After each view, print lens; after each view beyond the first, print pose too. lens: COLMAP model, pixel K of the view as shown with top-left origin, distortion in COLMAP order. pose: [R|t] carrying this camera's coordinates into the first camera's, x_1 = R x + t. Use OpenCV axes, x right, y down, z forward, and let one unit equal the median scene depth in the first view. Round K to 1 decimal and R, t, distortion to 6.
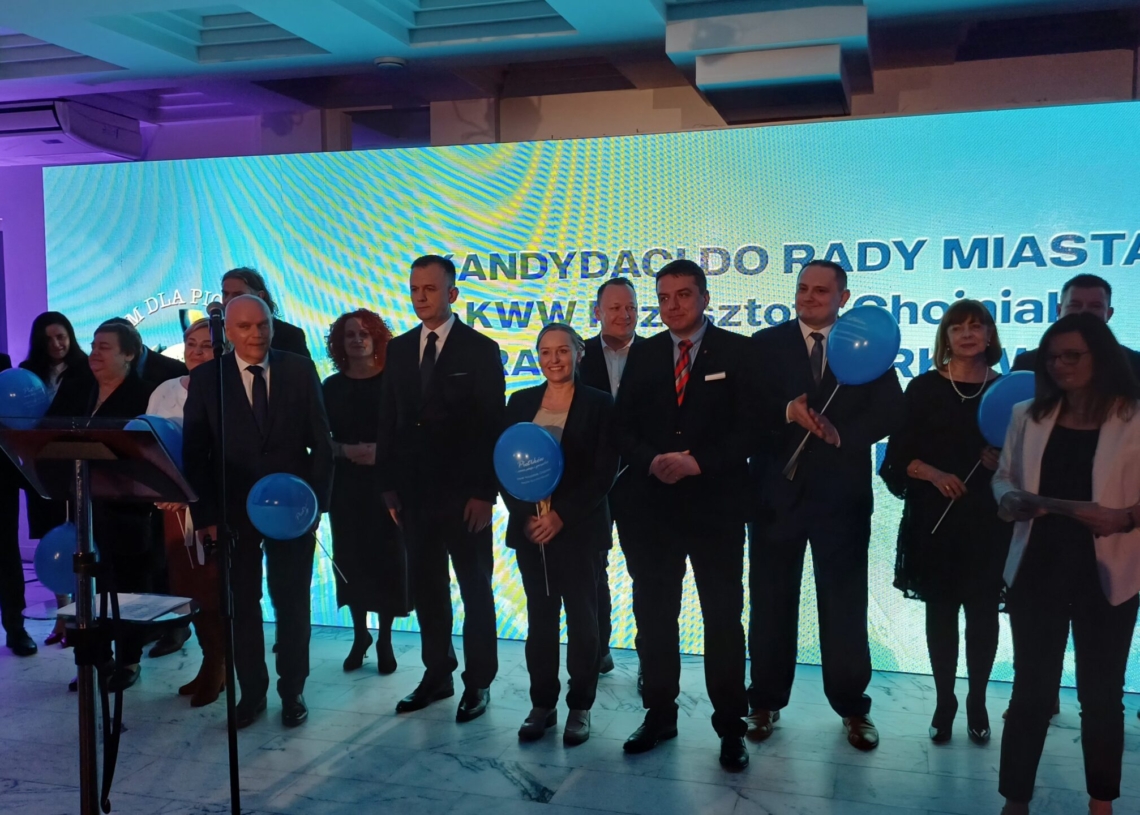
lens RADIAL K [[1040.8, 0, 570.2], [0, 1040.8, 427.1], [0, 0, 1]] dist [0.016354, -0.003117]
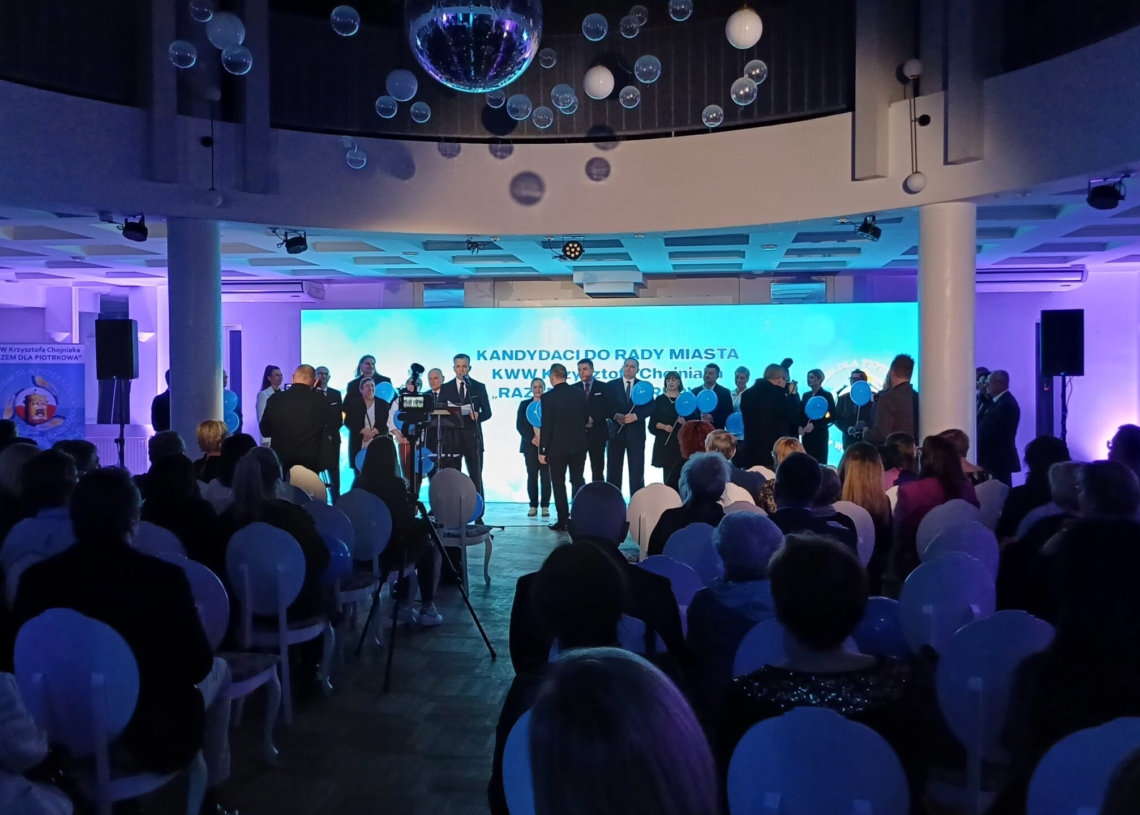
lens RADIAL K [[1040.8, 0, 570.2], [0, 1040.8, 427.1], [0, 0, 1]] dist [0.016354, -0.003117]
pose [[0.986371, -0.005412, 0.164445, -0.362463], [0.012776, 0.998961, -0.043754, 0.147721], [-0.164037, 0.045259, 0.985415, -1.665751]]
